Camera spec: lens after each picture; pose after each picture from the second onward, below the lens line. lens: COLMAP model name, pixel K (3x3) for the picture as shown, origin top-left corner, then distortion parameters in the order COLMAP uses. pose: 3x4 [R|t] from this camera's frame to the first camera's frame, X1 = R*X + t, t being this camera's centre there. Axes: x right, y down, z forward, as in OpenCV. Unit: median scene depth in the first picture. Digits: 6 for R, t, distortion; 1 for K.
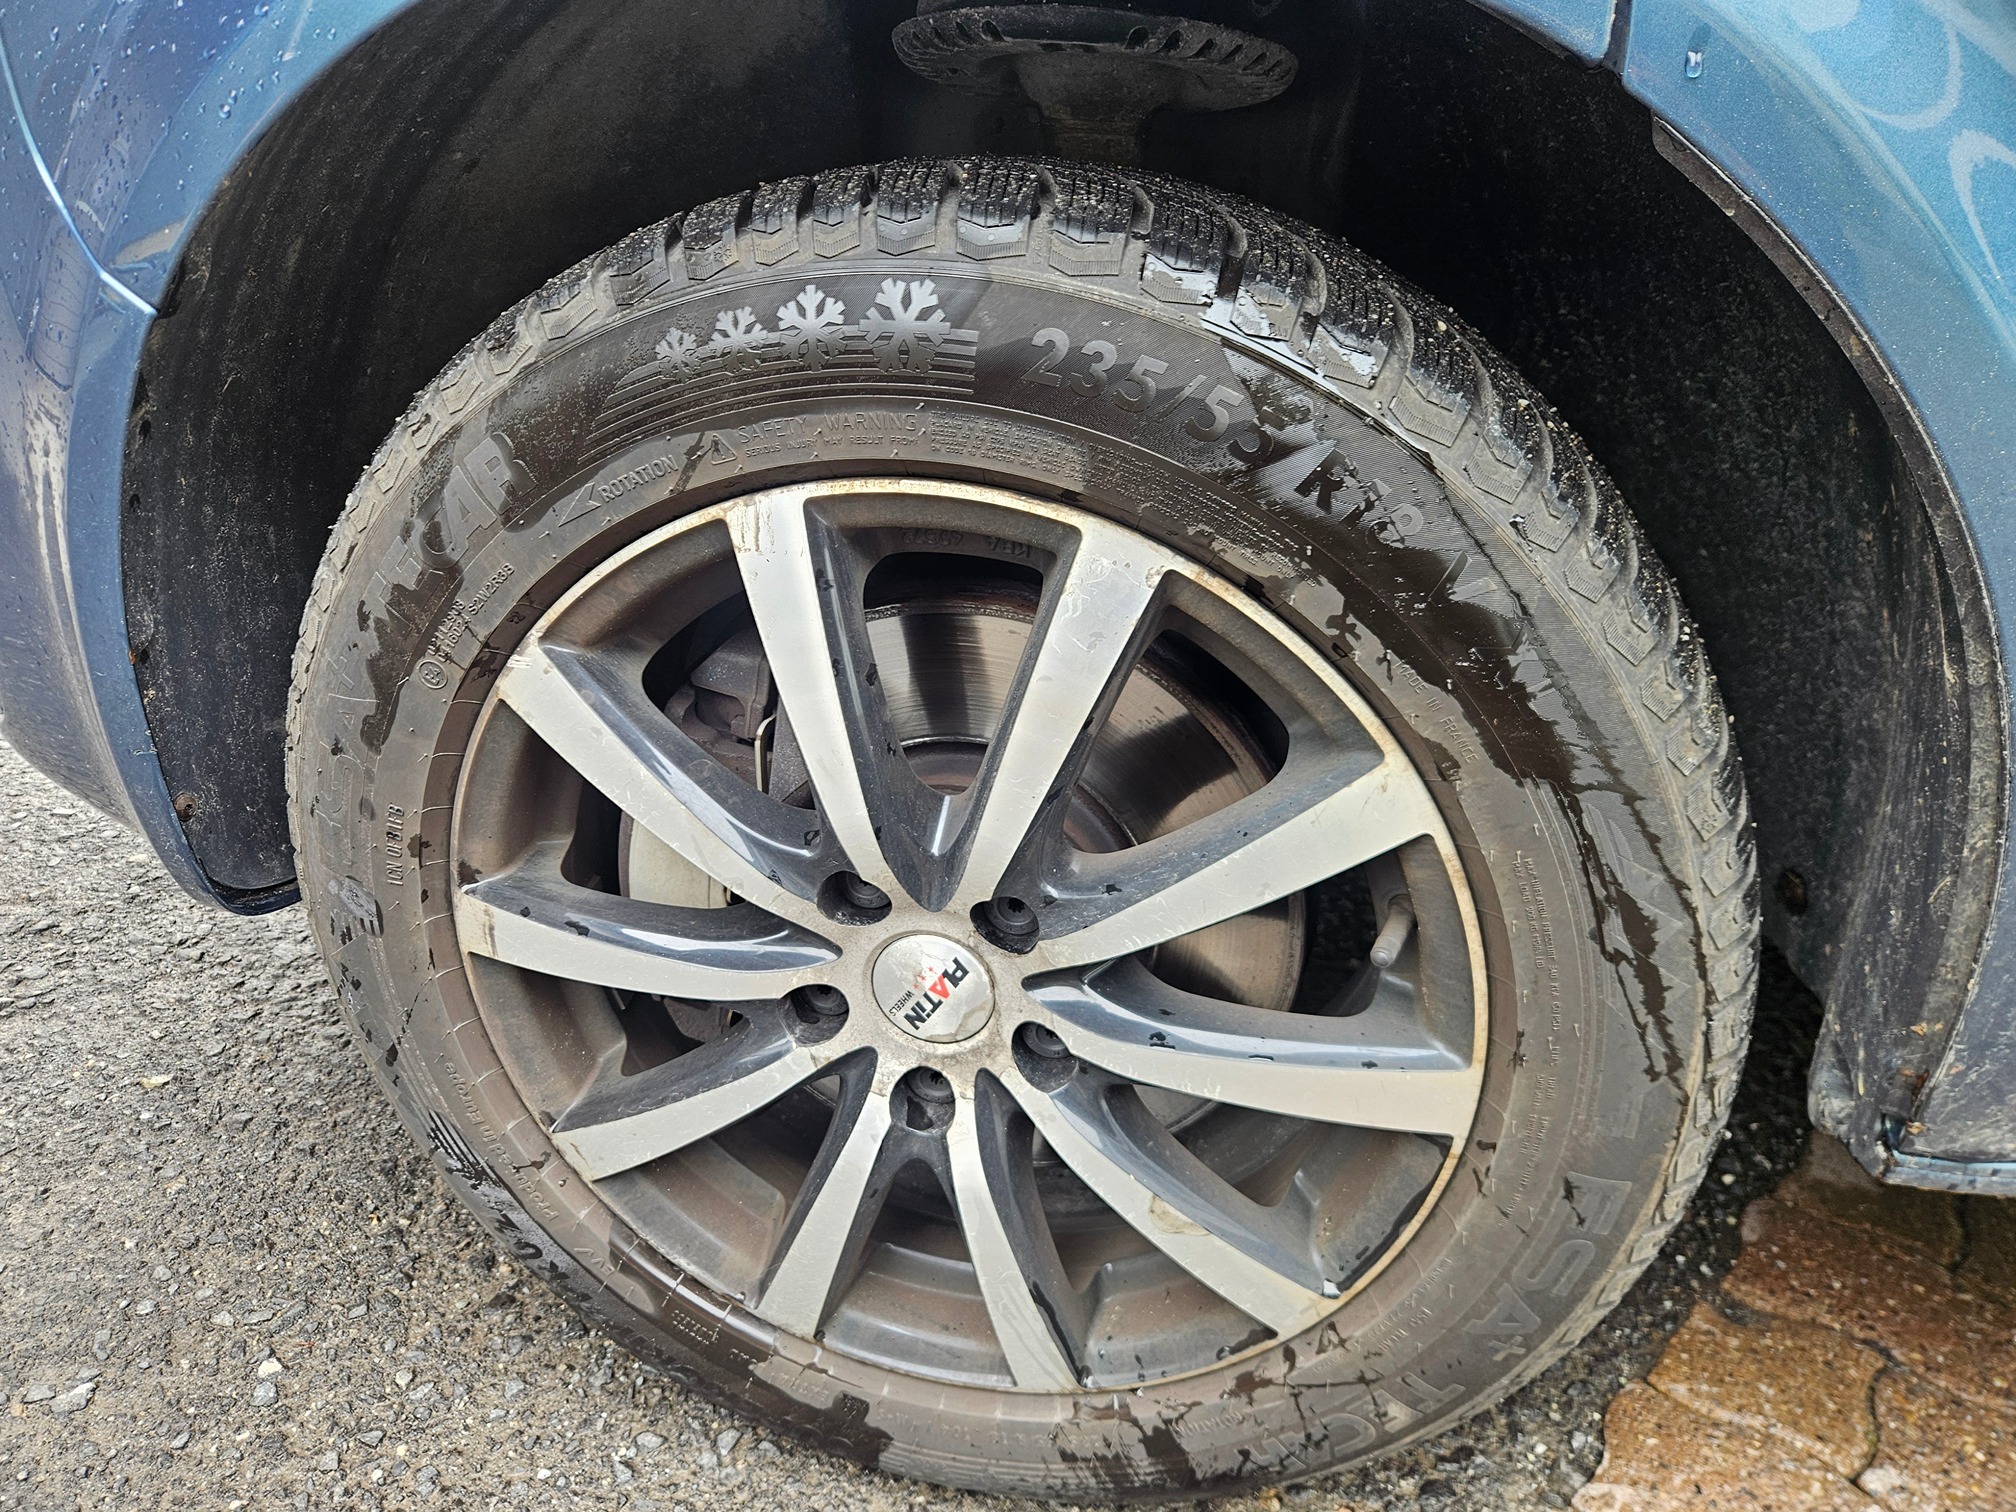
lens RADIAL K [[1333.1, 0, 1008.0], [0, 1333.1, 756.0], [0, 0, 1]] dist [0.063583, -0.048946]
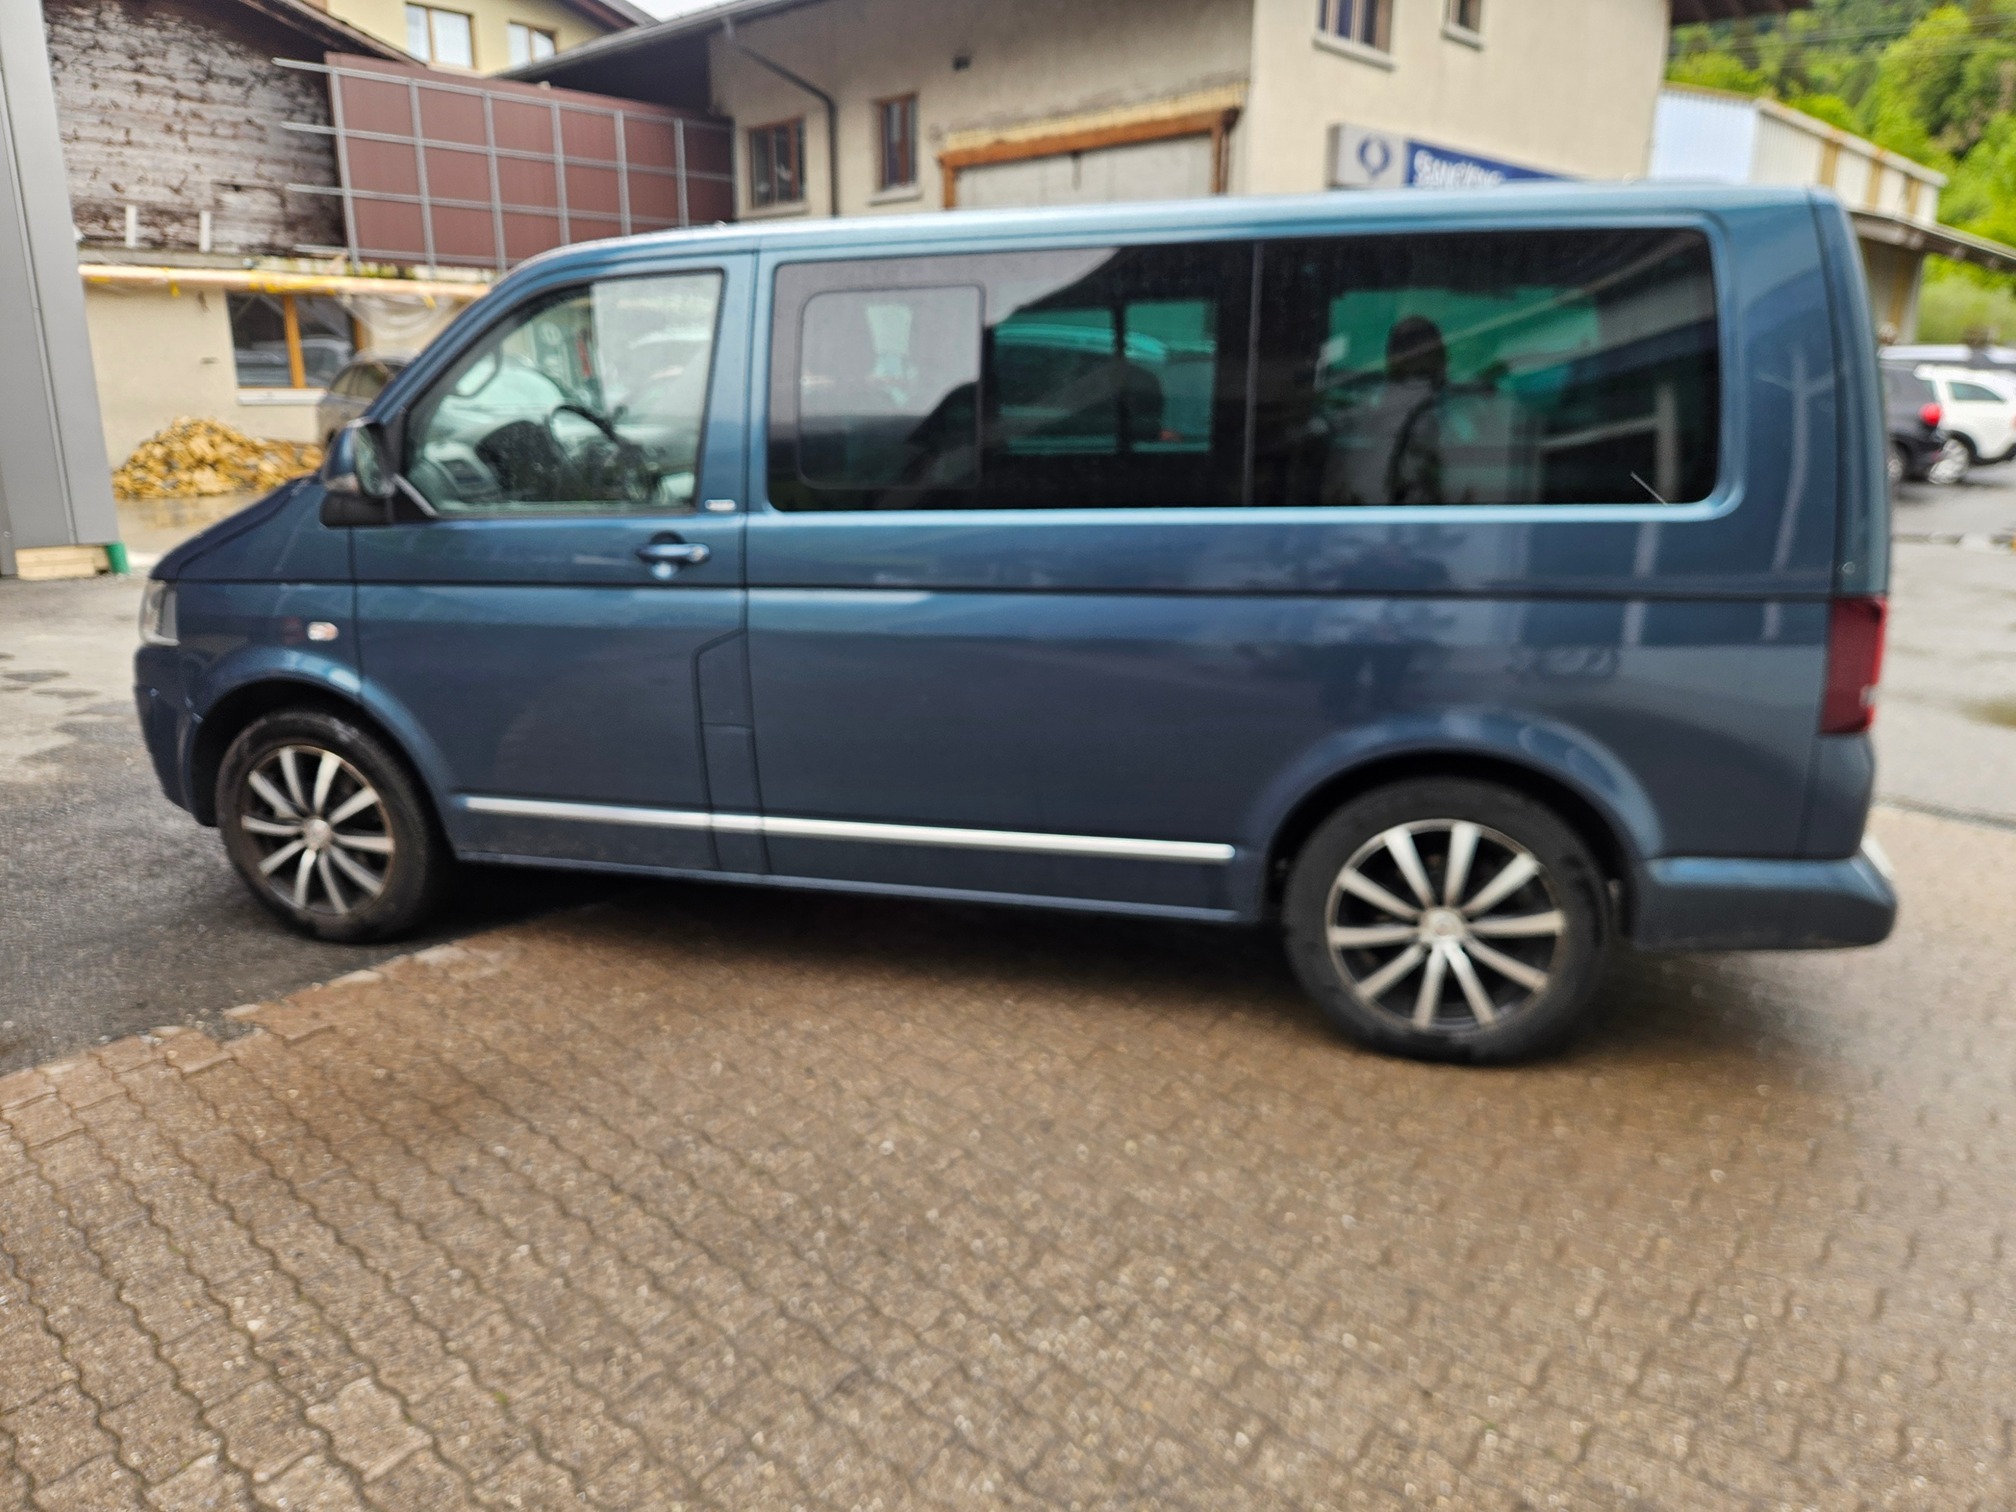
lens RADIAL K [[1333.1, 0, 1008.0], [0, 1333.1, 756.0], [0, 0, 1]] dist [0.063583, -0.048946]
pose [[0.999488, 0.014963, -0.028279, 3.459255], [-0.018265, 0.992561, -0.120374, 0.552648], [0.026267, 0.120828, 0.992326, -5.359066]]
